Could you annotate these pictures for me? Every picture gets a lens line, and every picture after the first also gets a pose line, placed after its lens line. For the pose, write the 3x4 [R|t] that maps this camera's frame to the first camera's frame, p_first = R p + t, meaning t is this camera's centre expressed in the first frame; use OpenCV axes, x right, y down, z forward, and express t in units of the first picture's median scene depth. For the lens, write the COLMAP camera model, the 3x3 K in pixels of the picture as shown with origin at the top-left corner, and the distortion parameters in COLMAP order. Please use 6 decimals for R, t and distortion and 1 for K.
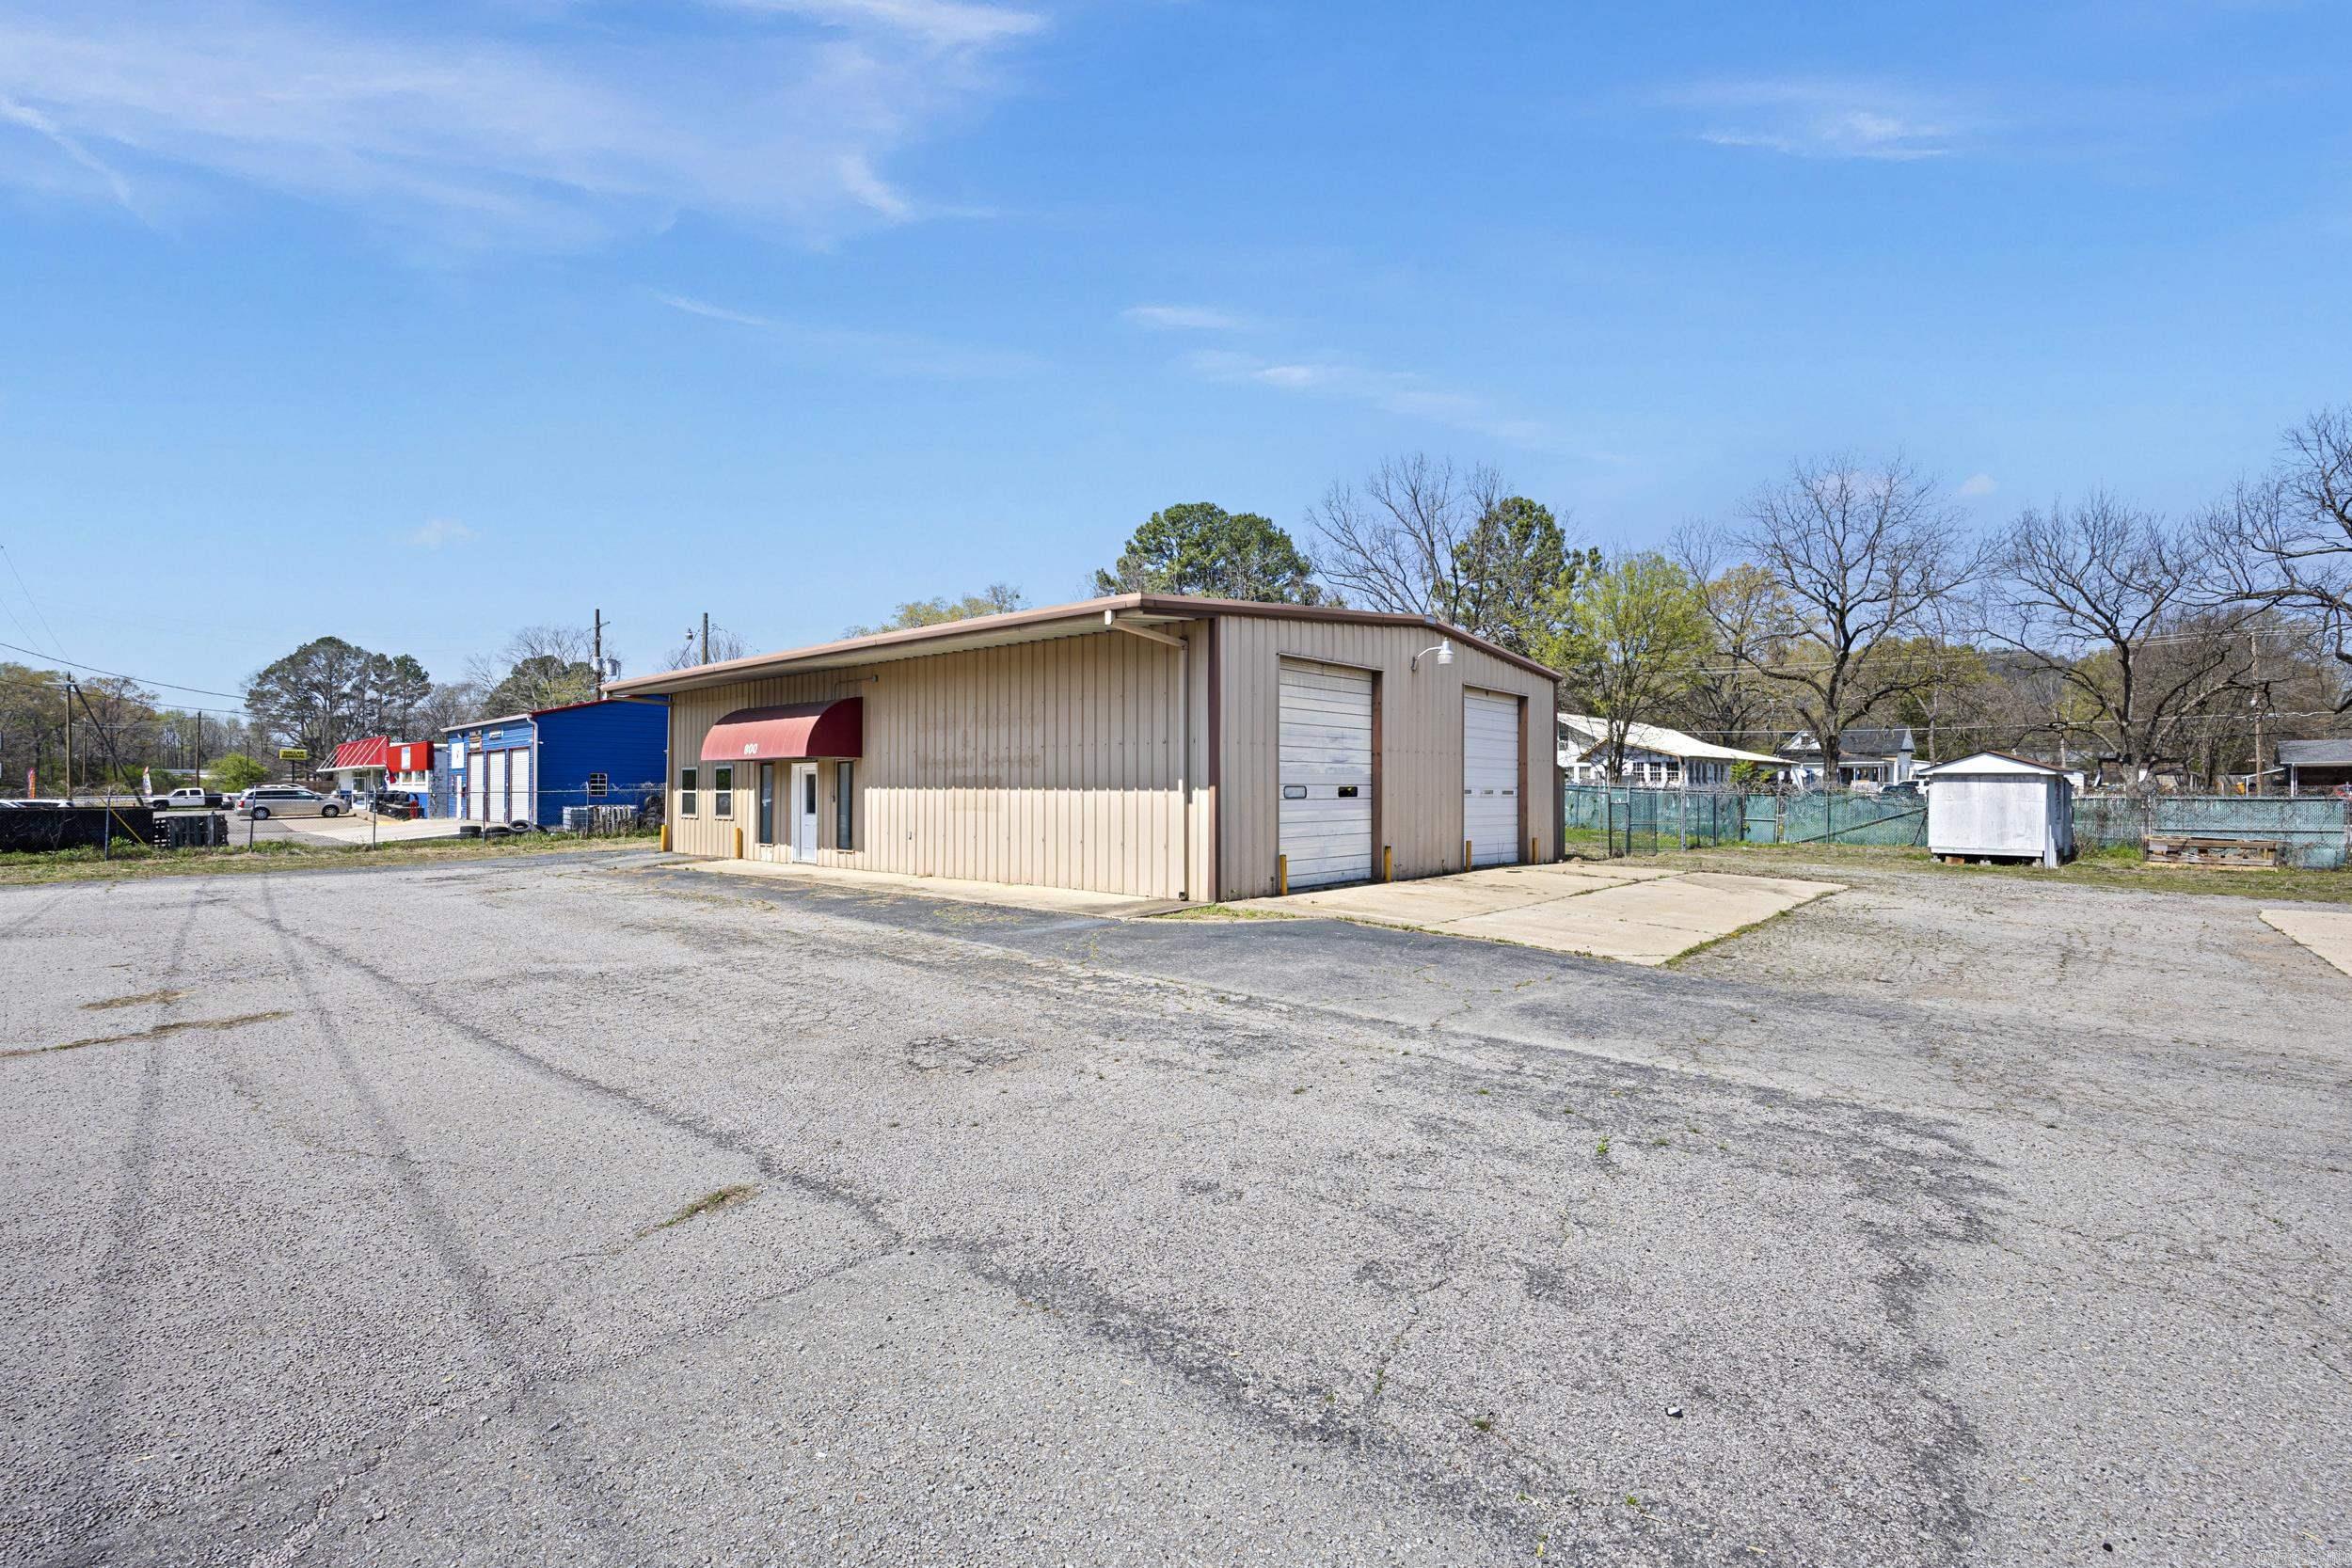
lens RADIAL K [[1060.0, 0, 1176.0], [0, 1060.0, 784.0], [0, 0, 1]] dist [-0.001917, -0.000161]
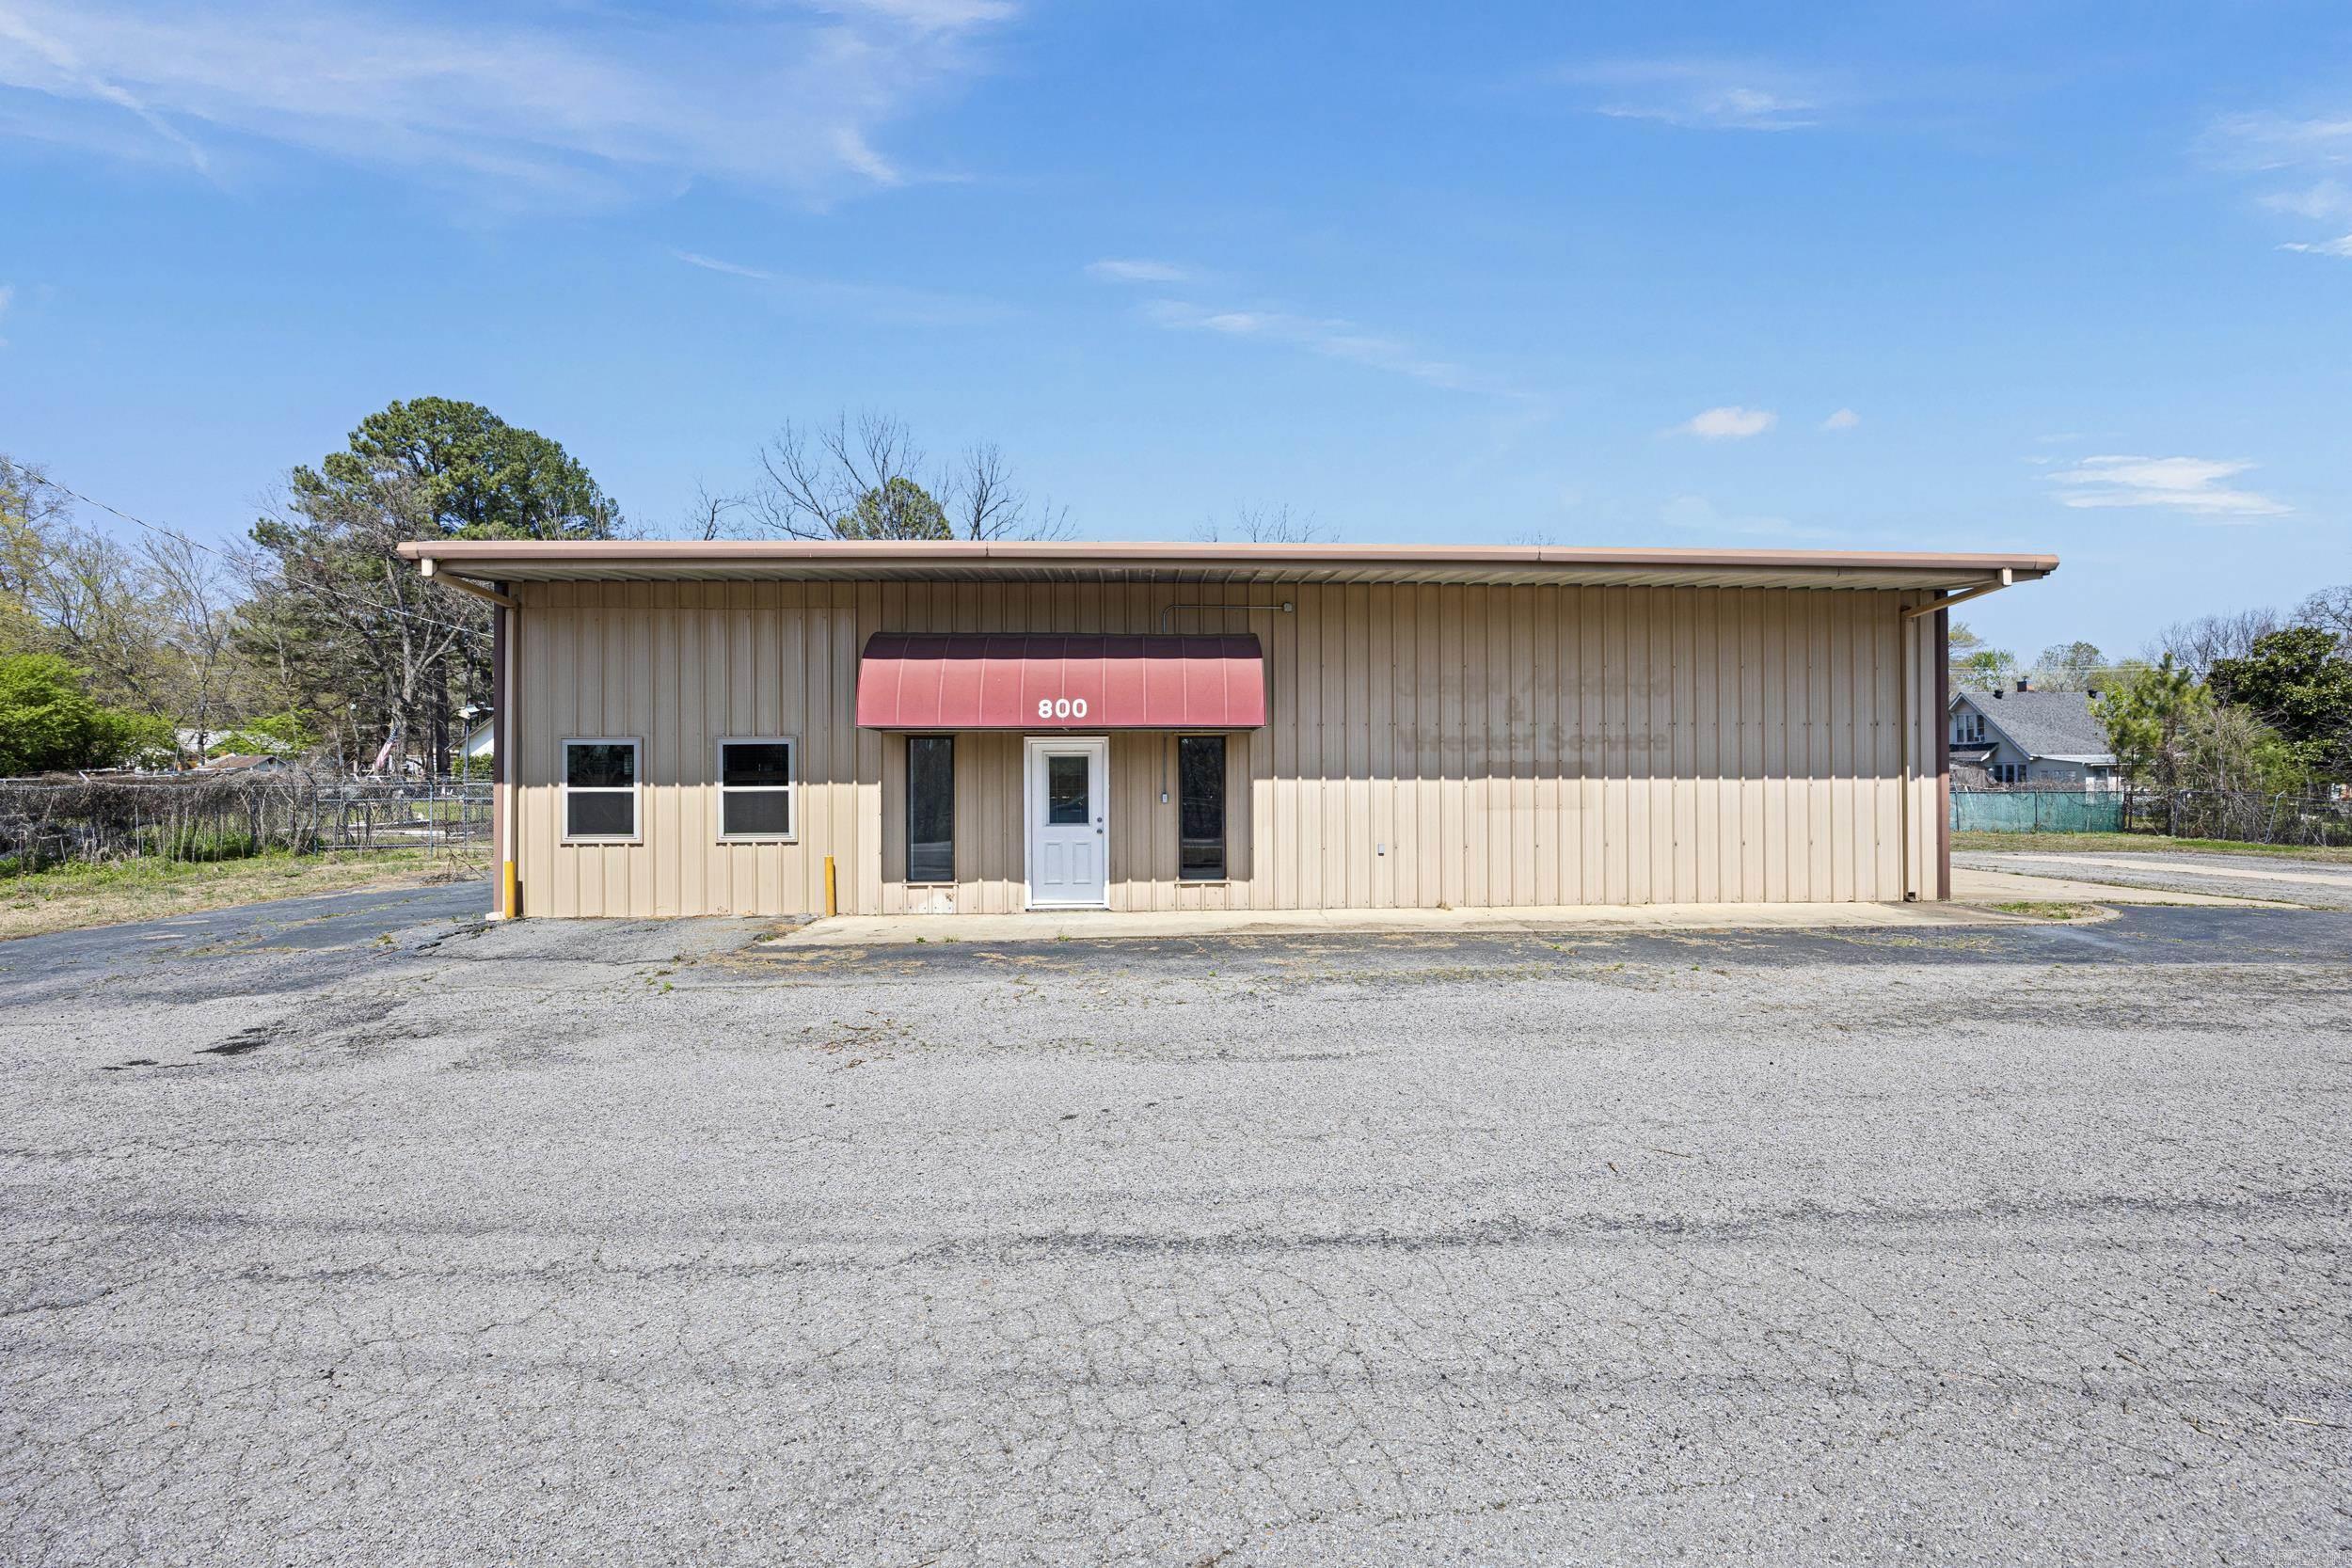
lens RADIAL K [[1060.0, 0, 1176.0], [0, 1060.0, 784.0], [0, 0, 1]] dist [-0.001917, -0.000161]
pose [[0.712469, -0.006922, 0.701669, -0.747518], [0.001976, 0.999967, 0.007857, 0.001345], [-0.701700, -0.004211, 0.712460, 0.565893]]
